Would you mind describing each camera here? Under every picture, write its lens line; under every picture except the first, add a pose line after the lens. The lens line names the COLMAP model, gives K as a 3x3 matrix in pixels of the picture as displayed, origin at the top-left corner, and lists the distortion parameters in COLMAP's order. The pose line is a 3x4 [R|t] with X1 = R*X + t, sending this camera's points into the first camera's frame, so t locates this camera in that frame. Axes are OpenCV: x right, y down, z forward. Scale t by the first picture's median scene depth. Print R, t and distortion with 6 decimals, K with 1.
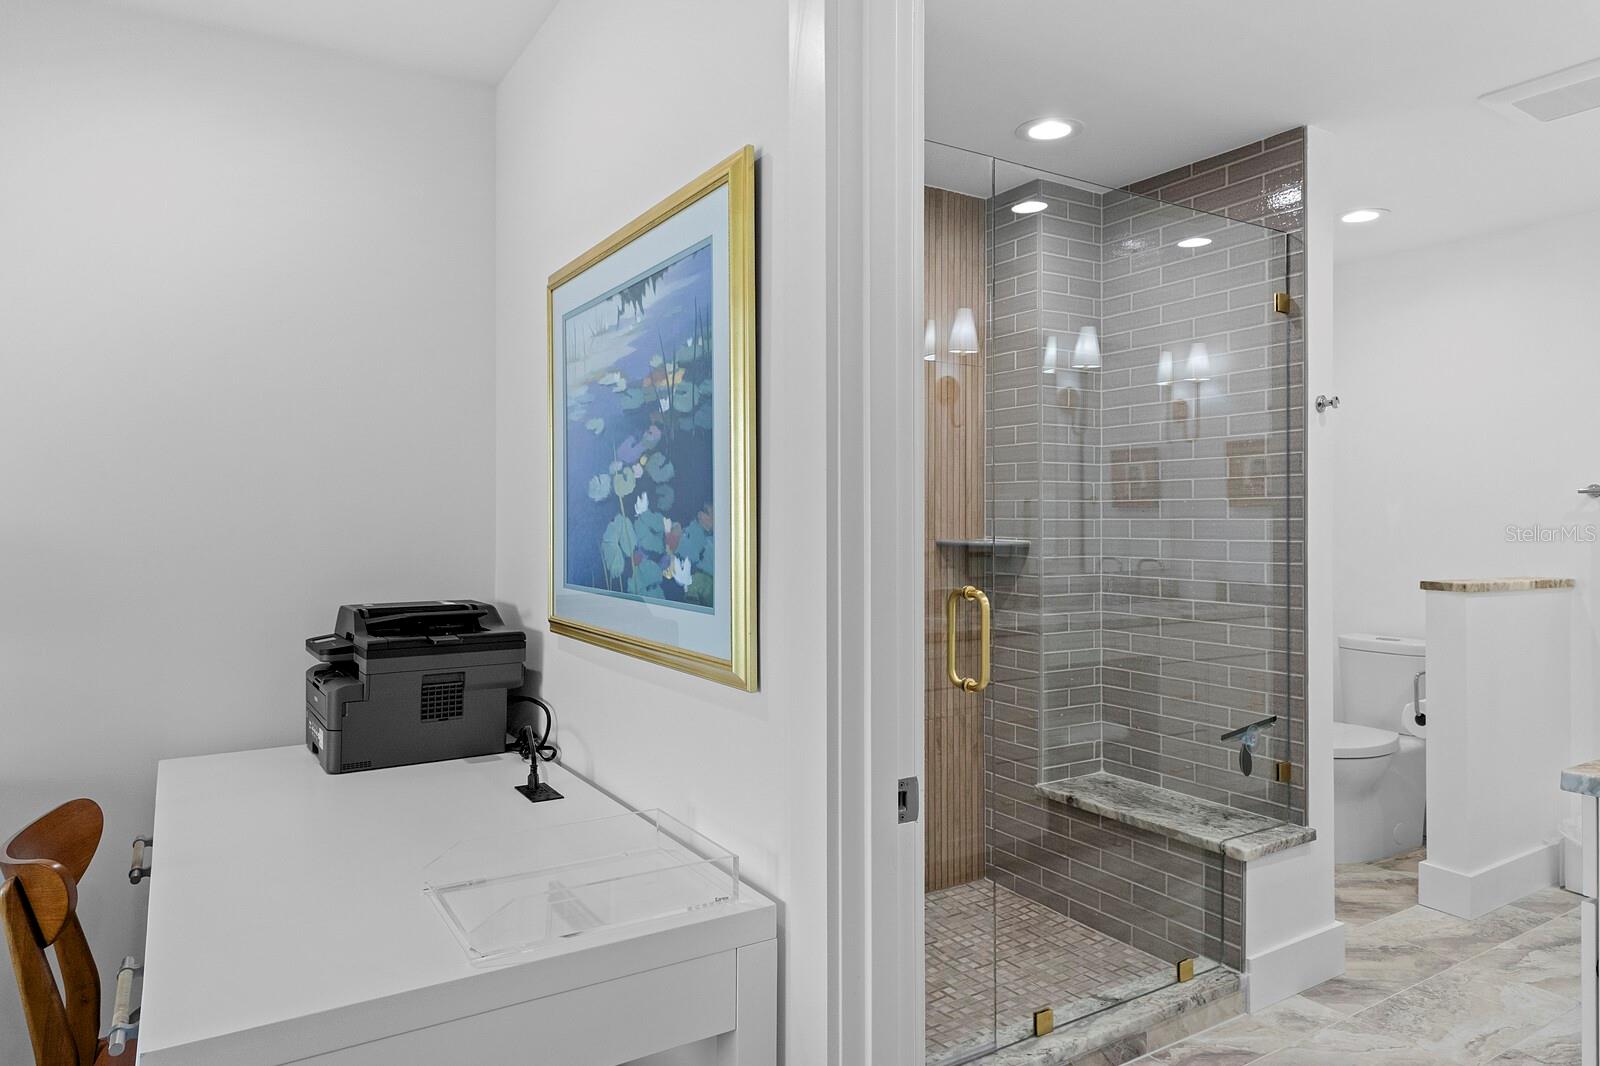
lens RADIAL K [[971.6, 0, 797.0], [0, 971.6, 524.2], [0, 0, 1]] dist [-0.010799, -0.004504]
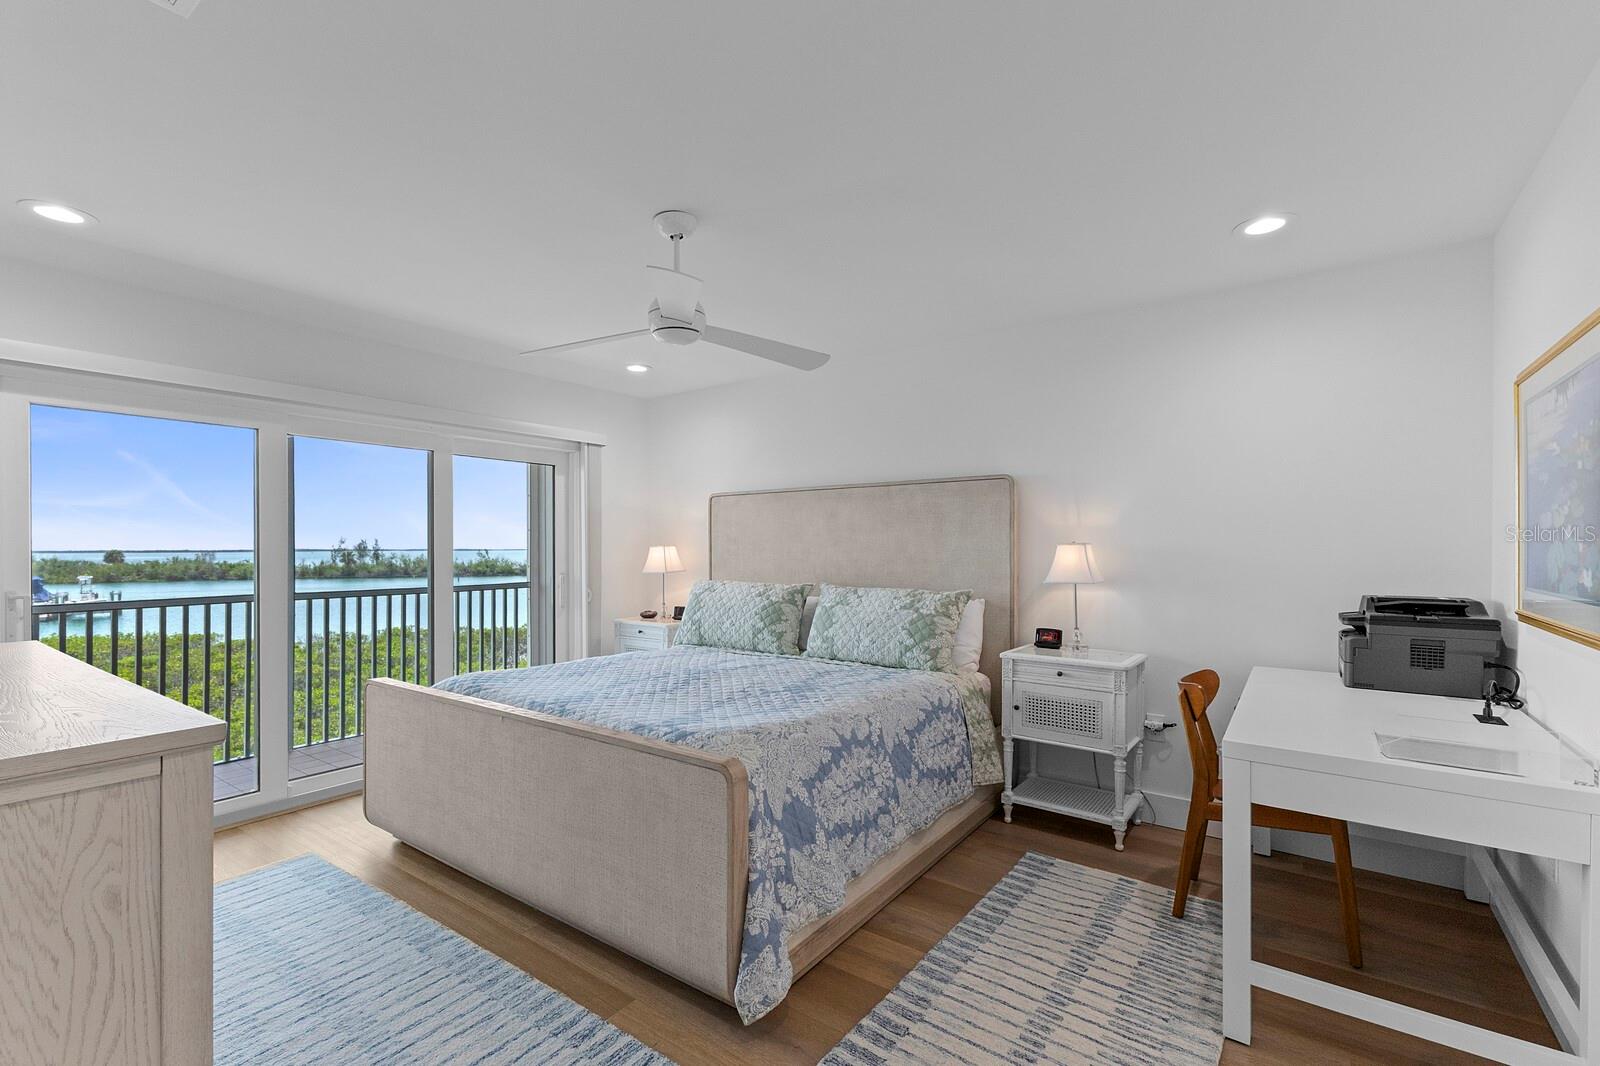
lens RADIAL K [[699.3, 0, 803.9], [0, 699.3, 544.7], [0, 0, 1]] dist [0.013258, -0.004107]
pose [[0.362325, -0.003770, -0.932044, 0.366233], [0.000009, 0.999992, -0.004041, 0.001681], [0.932052, 0.001456, 0.362322, -0.402328]]
